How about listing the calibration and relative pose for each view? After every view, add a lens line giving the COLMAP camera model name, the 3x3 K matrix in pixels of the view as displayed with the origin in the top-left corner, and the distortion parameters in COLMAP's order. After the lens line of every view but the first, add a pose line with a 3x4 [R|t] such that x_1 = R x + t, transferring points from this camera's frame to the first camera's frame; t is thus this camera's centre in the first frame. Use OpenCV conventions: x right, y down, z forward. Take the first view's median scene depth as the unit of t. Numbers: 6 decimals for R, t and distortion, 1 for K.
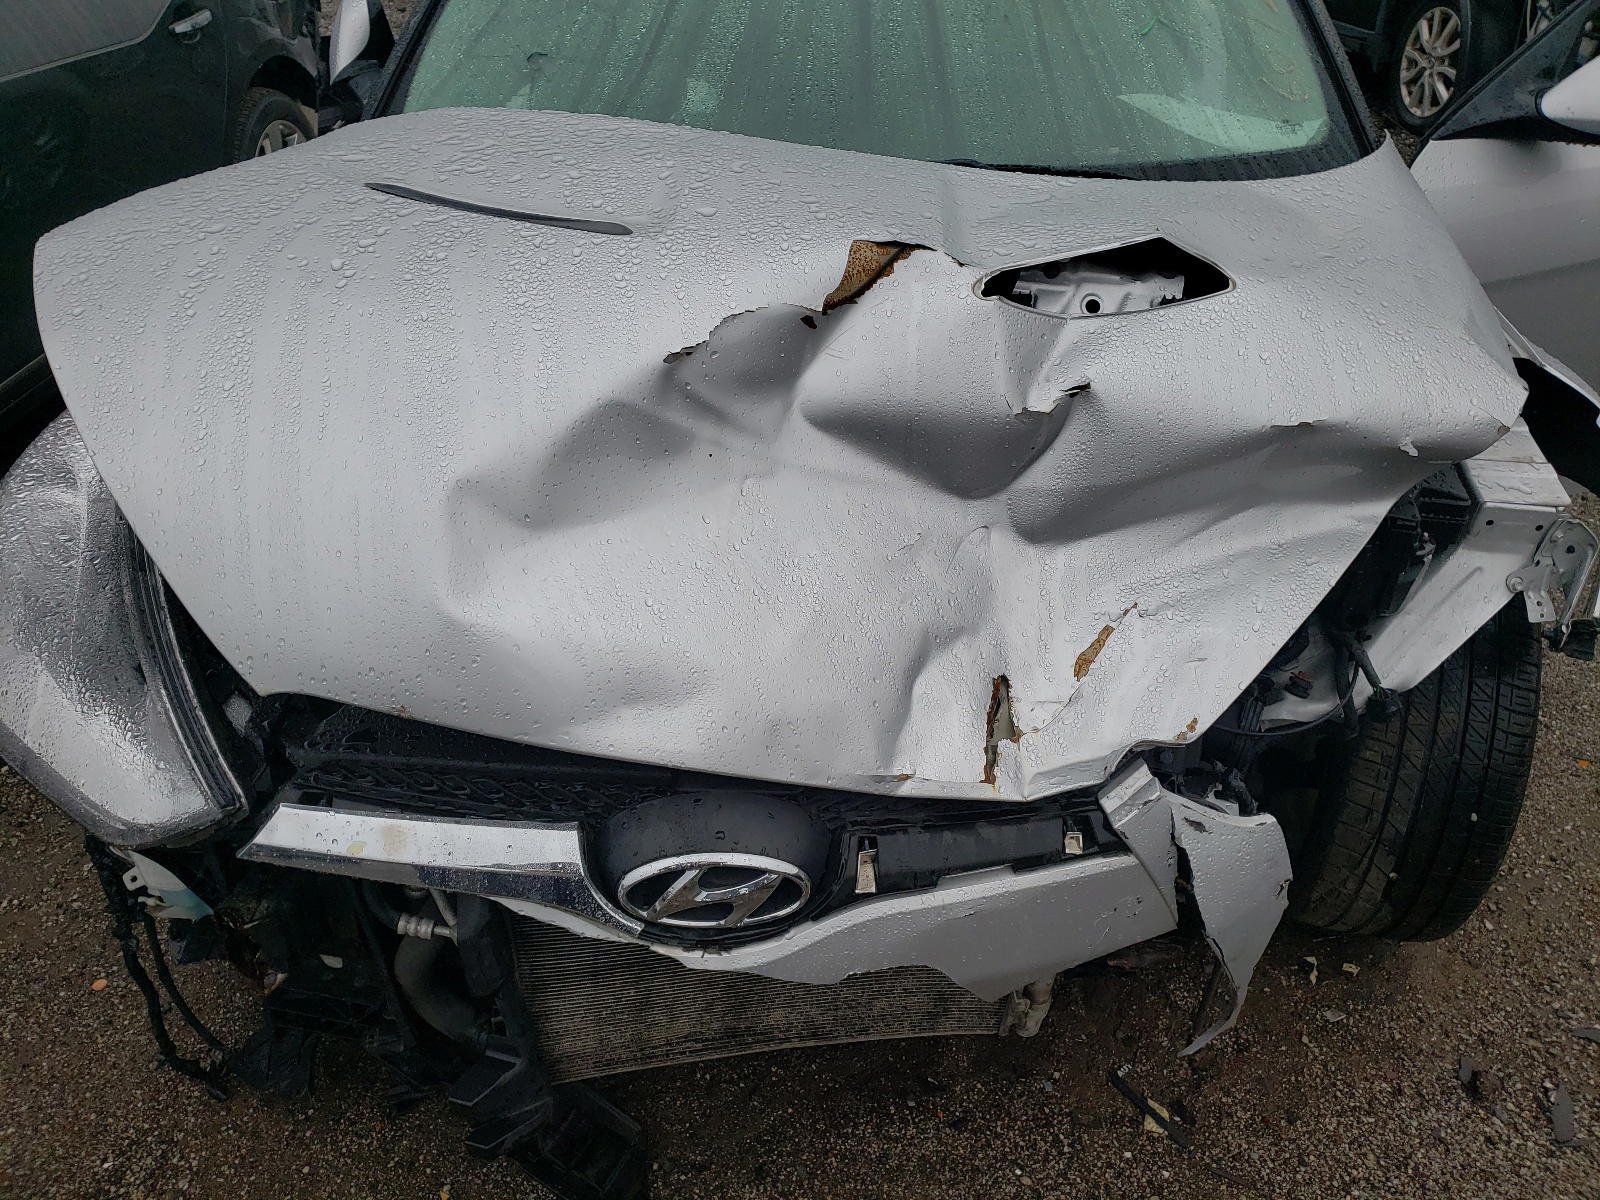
lens RADIAL K [[1086.9, 0, 800.0], [0, 1086.9, 600.0], [0, 0, 1]] dist [0.068264, 0.003826]
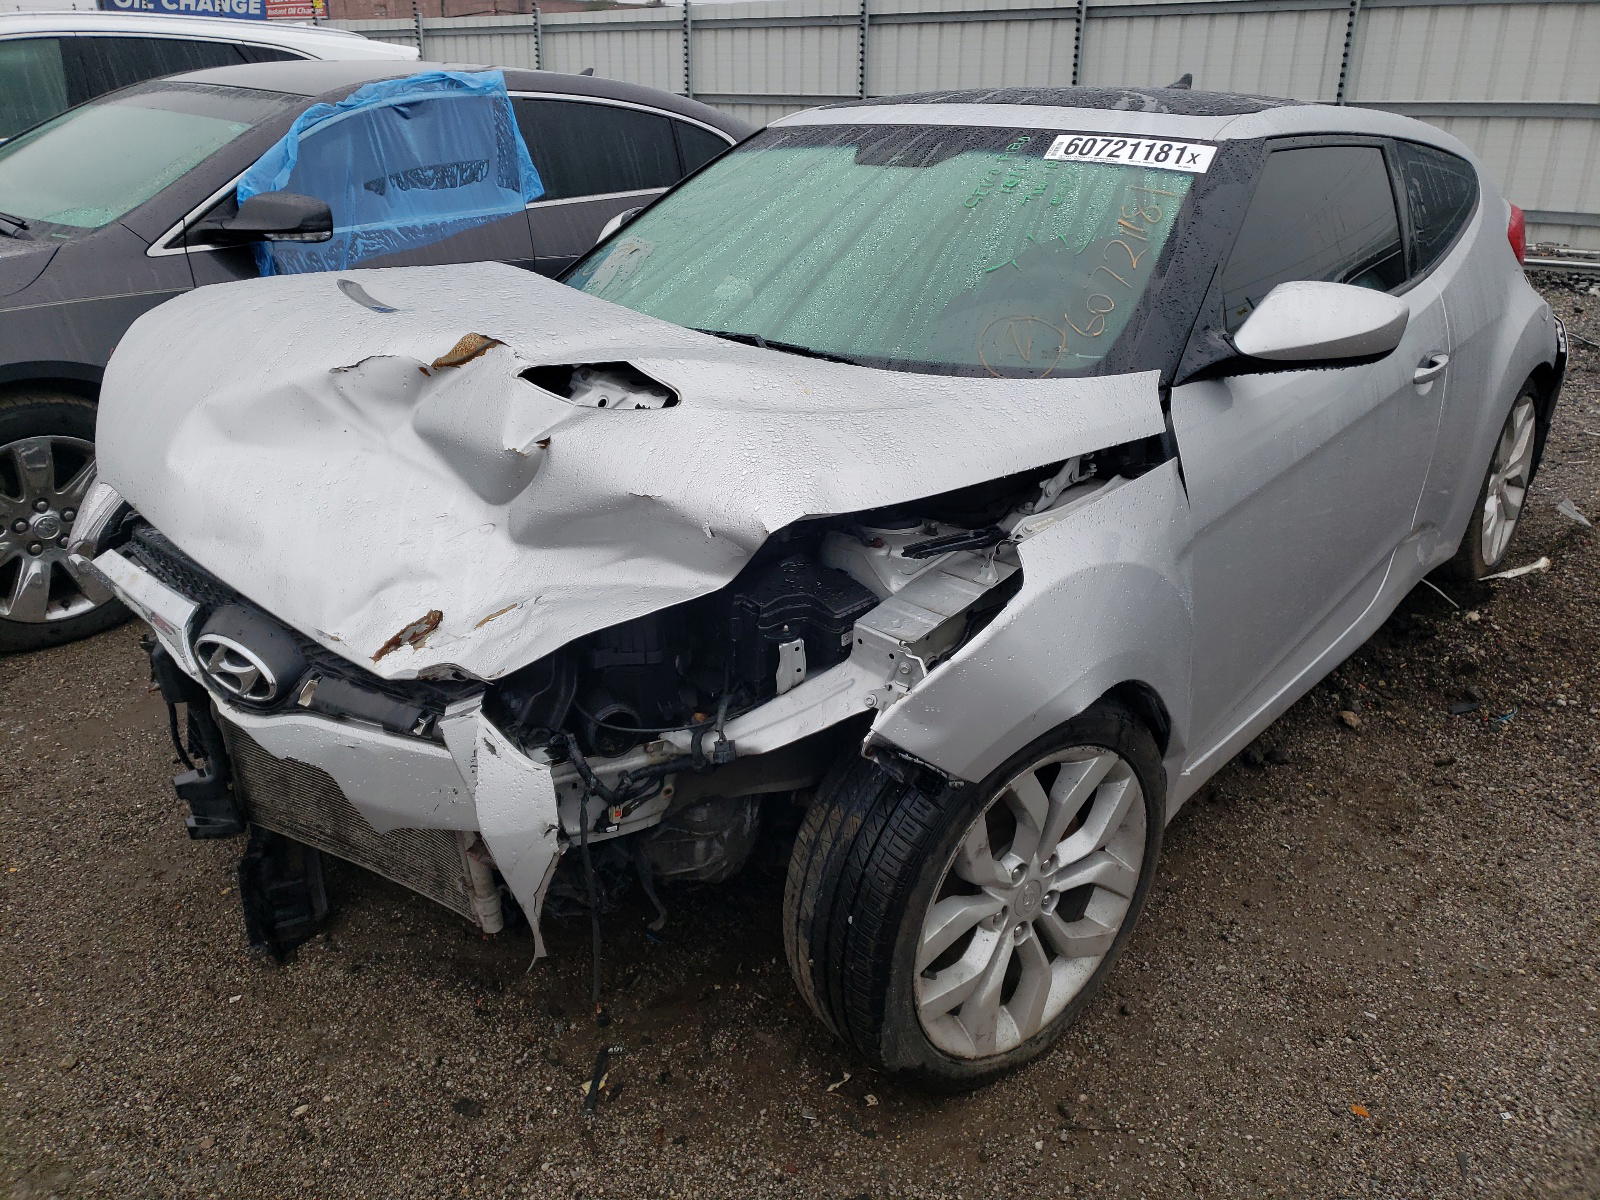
lens RADIAL K [[1086.9, 0, 800.0], [0, 1086.9, 600.0], [0, 0, 1]] dist [0.068264, 0.003826]
pose [[0.796729, 0.243674, -0.553033, 1.399615], [-0.347240, 0.933551, -0.088917, 0.017750], [0.494618, 0.262878, 0.828401, -0.004809]]
